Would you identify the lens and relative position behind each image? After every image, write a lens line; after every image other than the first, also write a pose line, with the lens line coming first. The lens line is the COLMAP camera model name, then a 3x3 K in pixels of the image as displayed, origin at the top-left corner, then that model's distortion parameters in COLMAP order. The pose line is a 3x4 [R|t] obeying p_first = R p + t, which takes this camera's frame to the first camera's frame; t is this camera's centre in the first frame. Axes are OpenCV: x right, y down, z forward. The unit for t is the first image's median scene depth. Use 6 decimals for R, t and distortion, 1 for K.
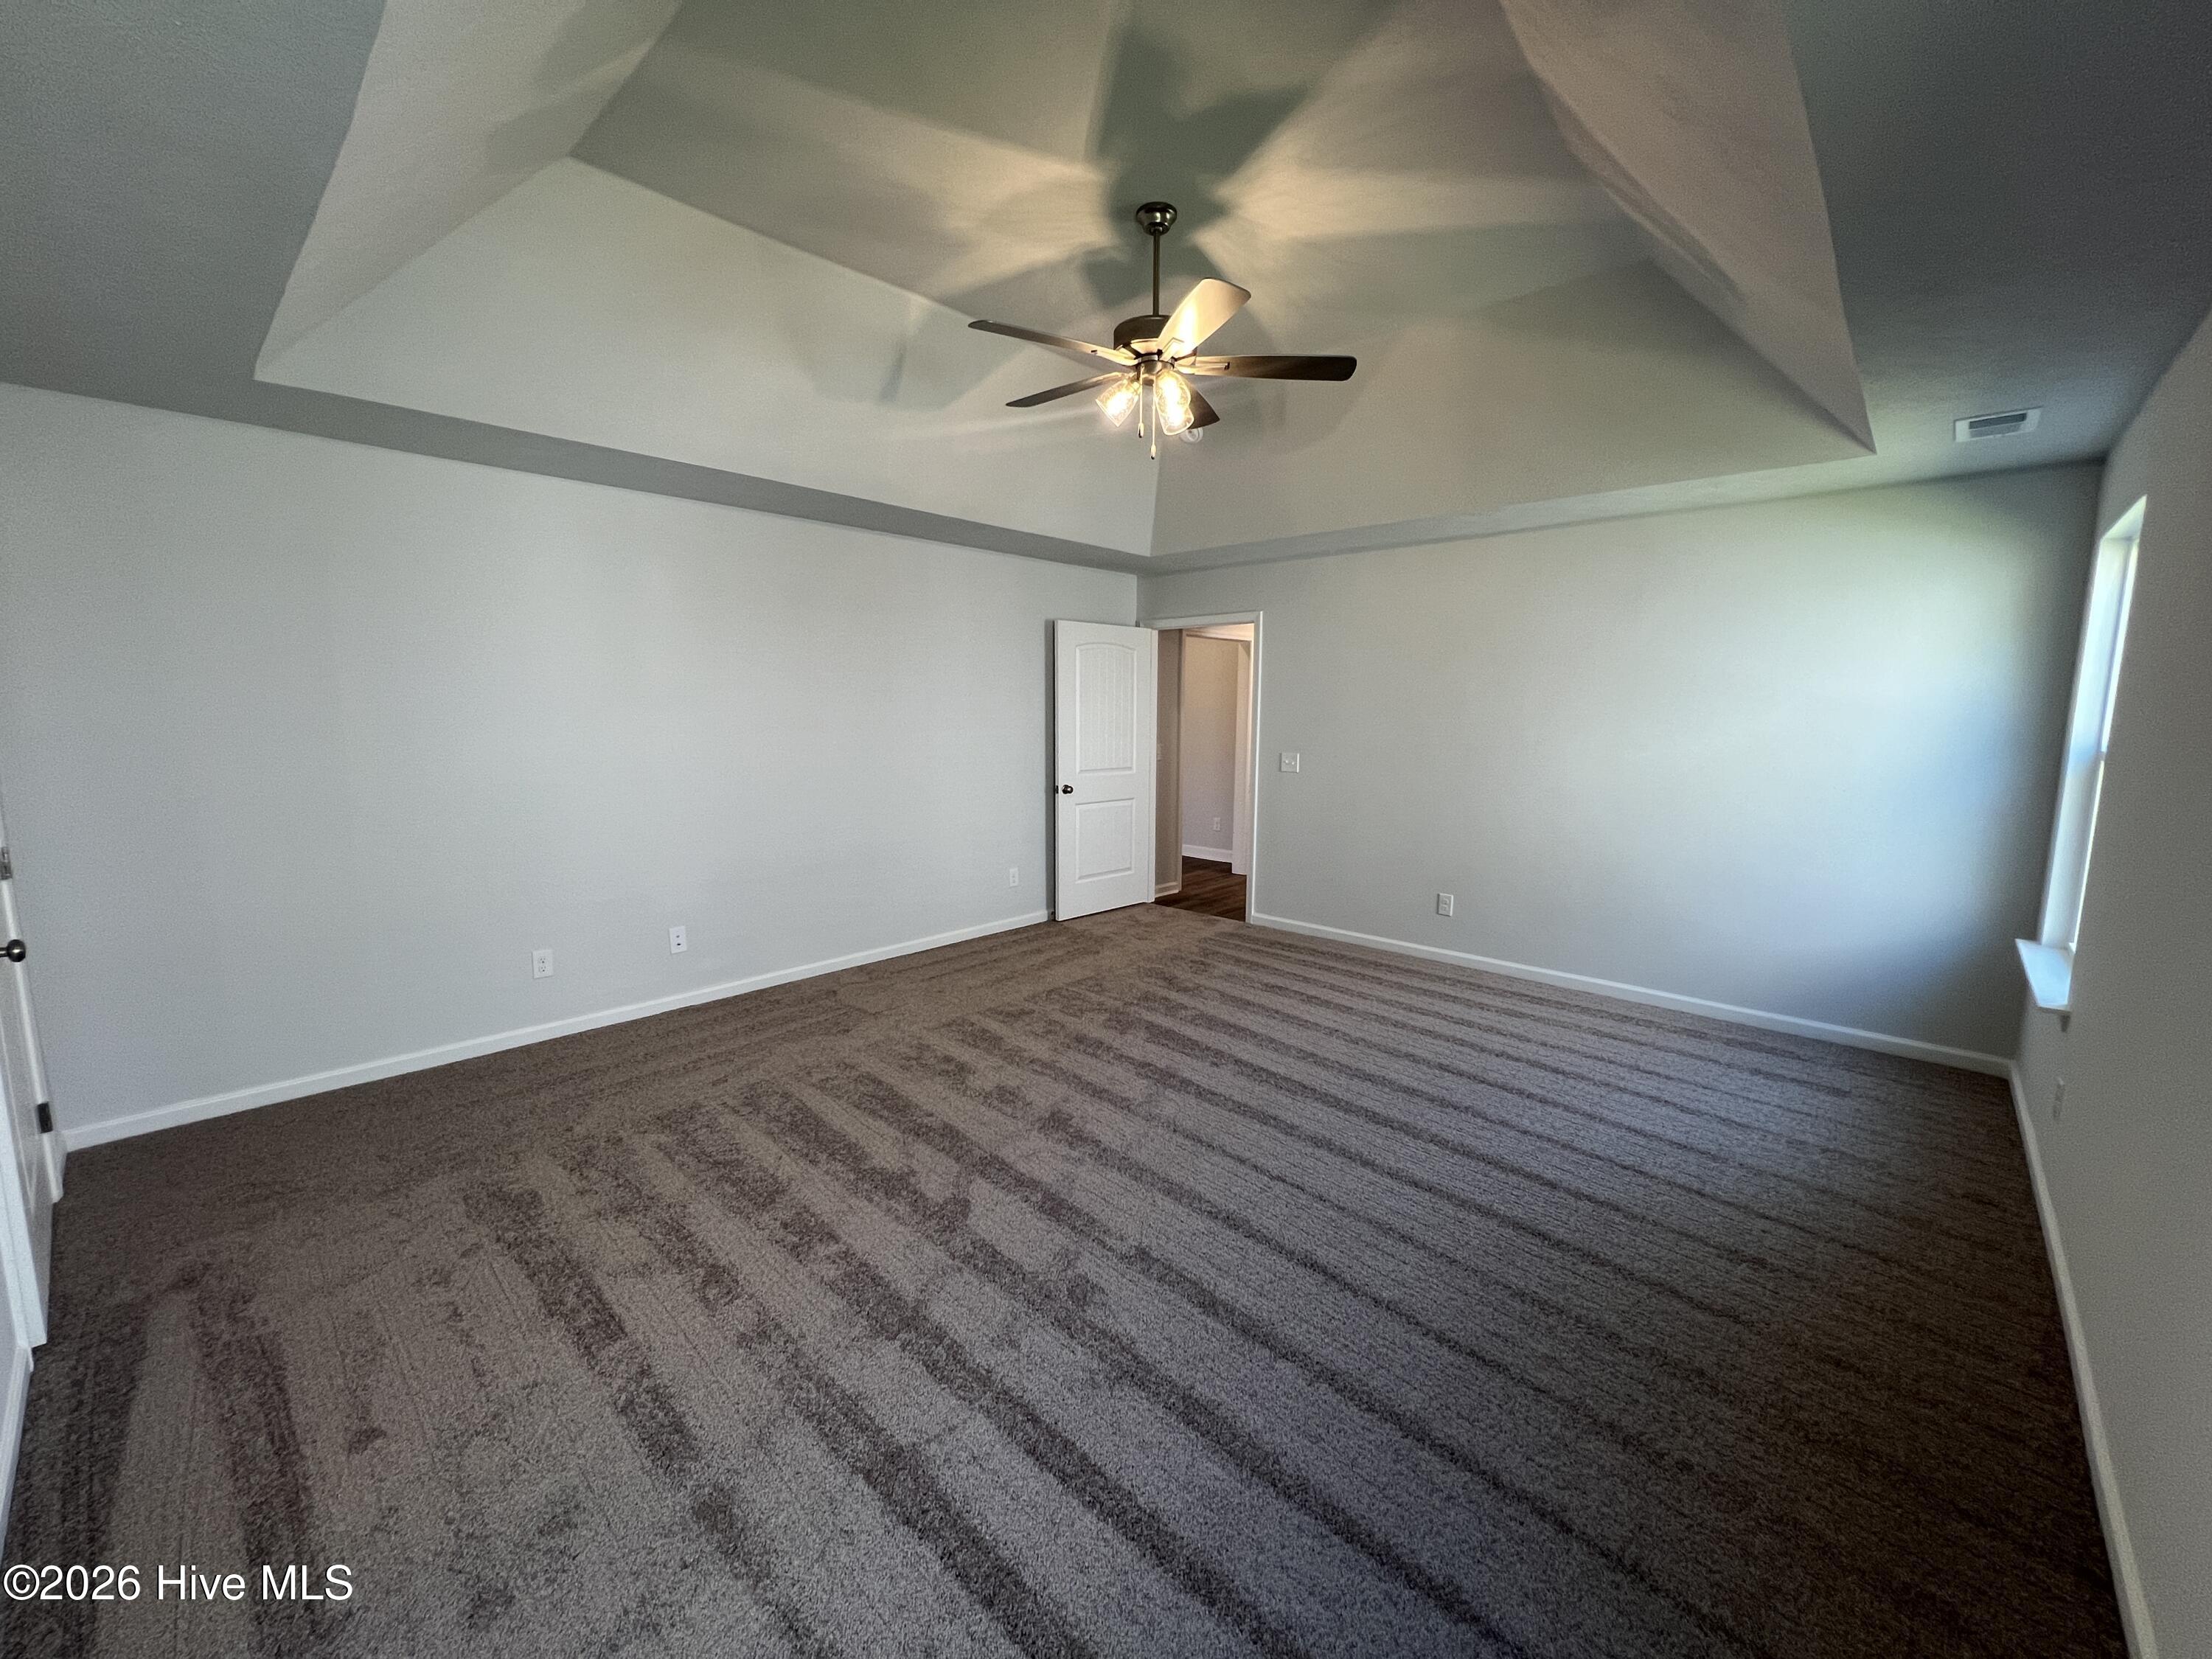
lens RADIAL K [[887.2, 0, 1106.0], [0, 887.2, 829.5], [0, 0, 1]] dist [-0.011188, 0.000255]
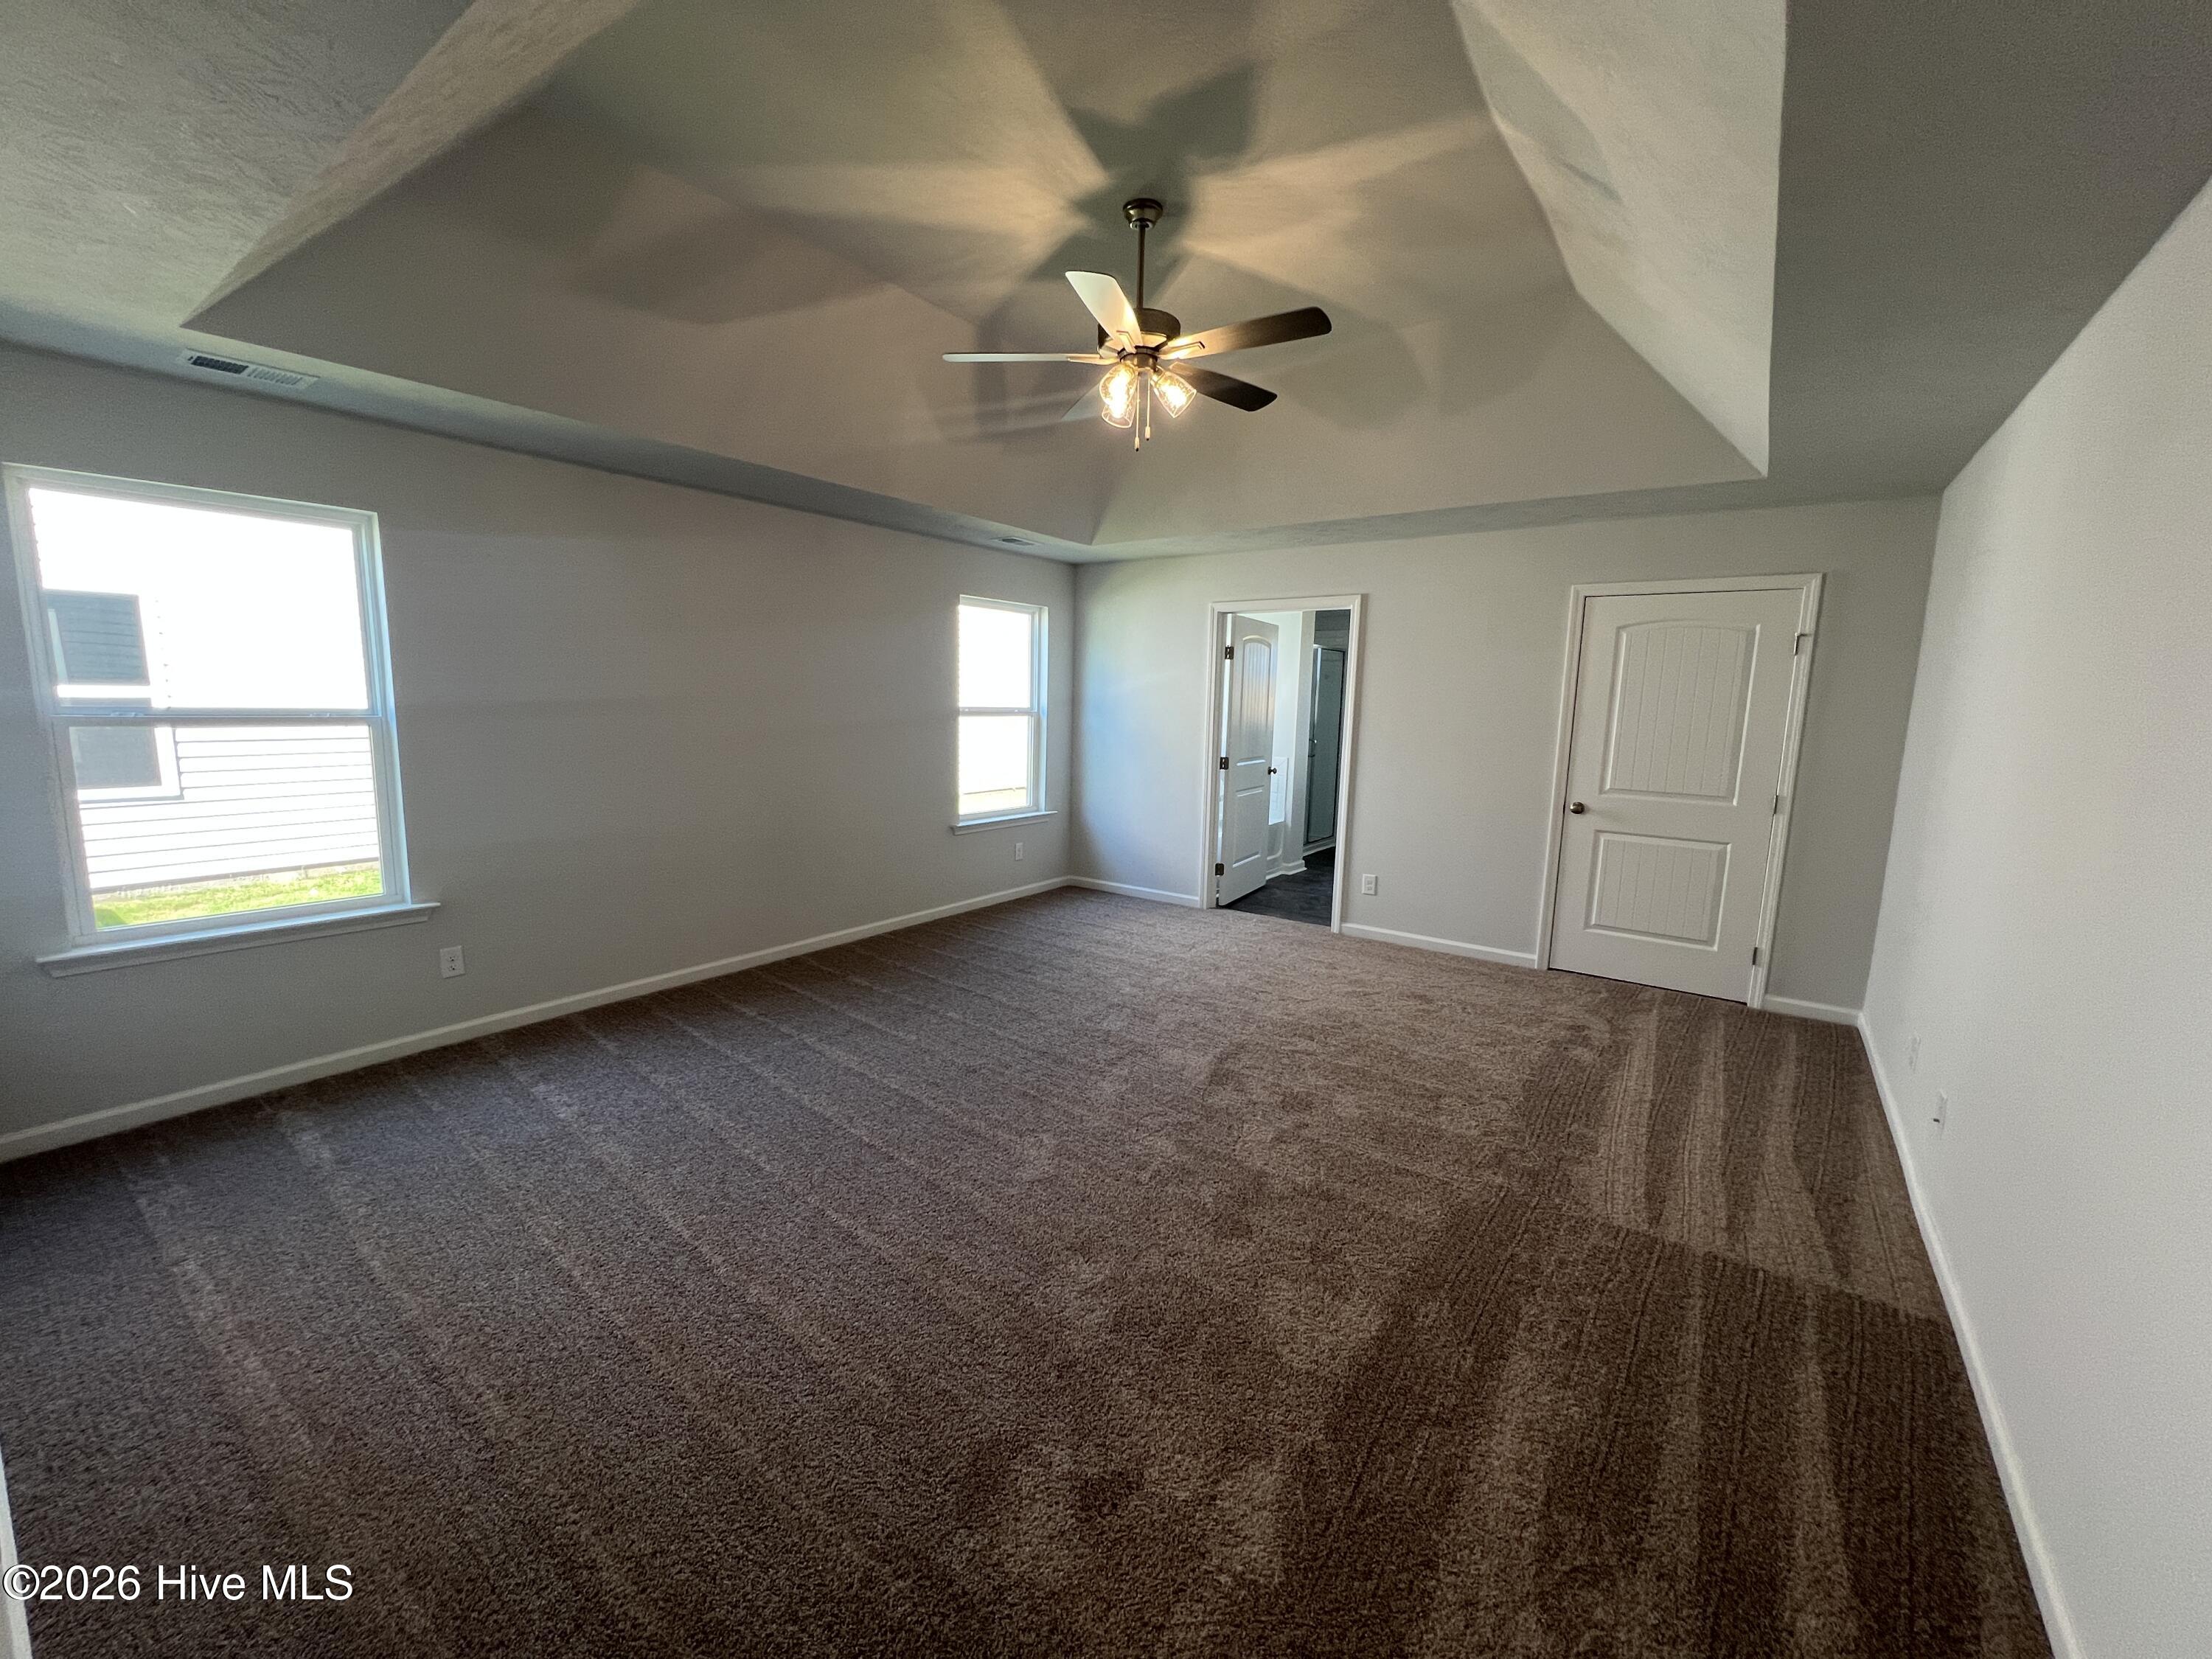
lens RADIAL K [[887.2, 0, 1106.0], [0, 887.2, 829.5], [0, 0, 1]] dist [-0.011188, 0.000255]
pose [[-0.993033, -0.011647, -0.117261, 0.204514], [-0.044537, 0.958389, 0.281969, -0.294405], [0.109098, 0.285227, -0.952231, 2.113053]]
